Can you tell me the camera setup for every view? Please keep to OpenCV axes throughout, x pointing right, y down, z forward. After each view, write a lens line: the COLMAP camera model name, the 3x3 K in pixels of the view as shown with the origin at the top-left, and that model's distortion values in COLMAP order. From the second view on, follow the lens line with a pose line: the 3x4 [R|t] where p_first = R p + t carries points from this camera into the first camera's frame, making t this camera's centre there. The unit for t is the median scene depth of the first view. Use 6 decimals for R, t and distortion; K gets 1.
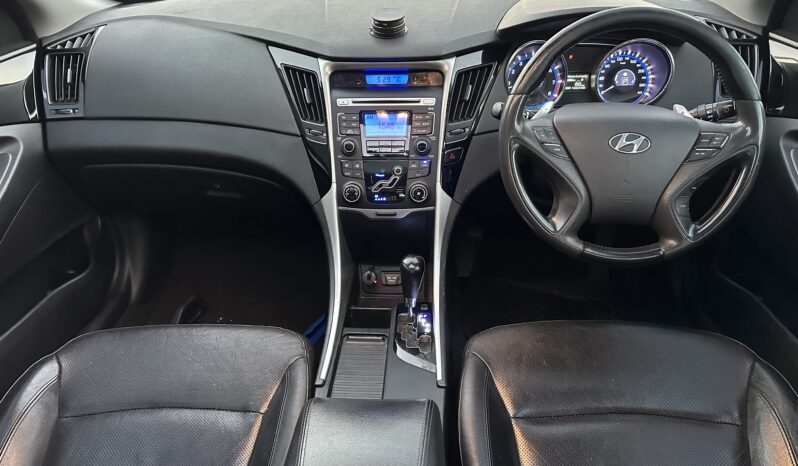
lens RADIAL K [[575.8, 0, 399.0], [0, 575.8, 233.0], [0, 0, 1]] dist [0.082273, -0.003420]
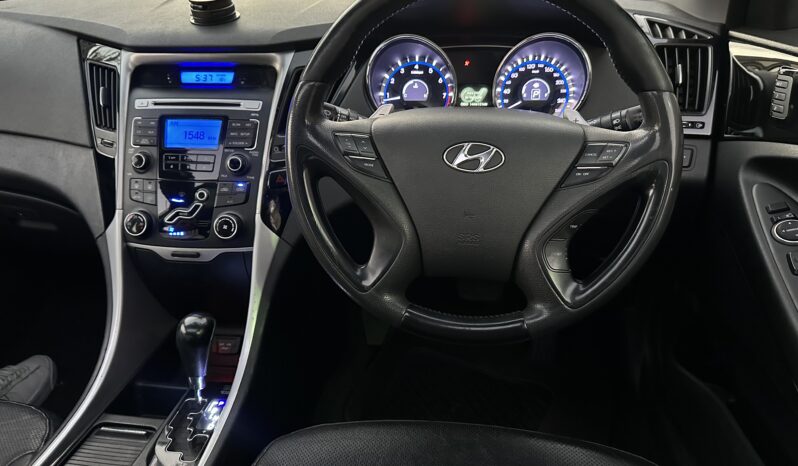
lens RADIAL K [[564.1, 0, 399.0], [0, 564.1, 233.0], [0, 0, 1]] dist [0.136466, -0.128028]
pose [[0.994877, 0.038932, -0.093297, 0.310657], [-0.049696, 0.992008, -0.115980, 0.010687], [0.088036, 0.120022, 0.988860, 0.308027]]
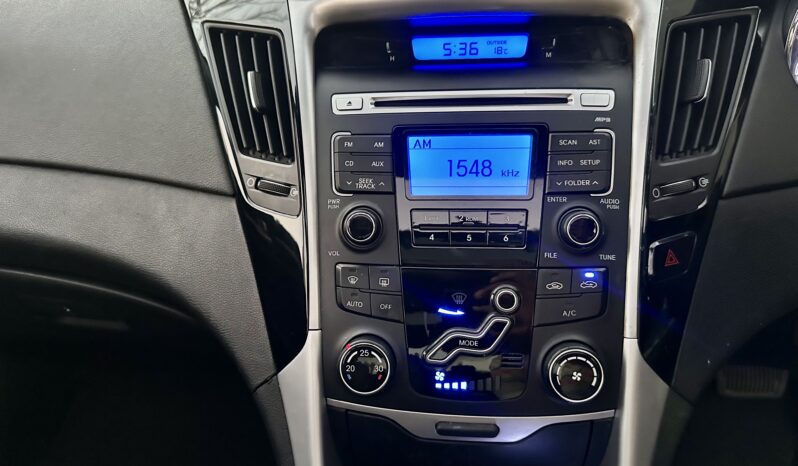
lens RADIAL K [[564.1, 0, 399.0], [0, 564.1, 233.0], [0, 0, 1]] dist [0.136466, -0.128028]
pose [[0.999106, 0.013838, -0.039947, -0.050049], [-0.018709, 0.992073, -0.124262, -0.102872], [0.037911, 0.124898, 0.991445, 0.660066]]
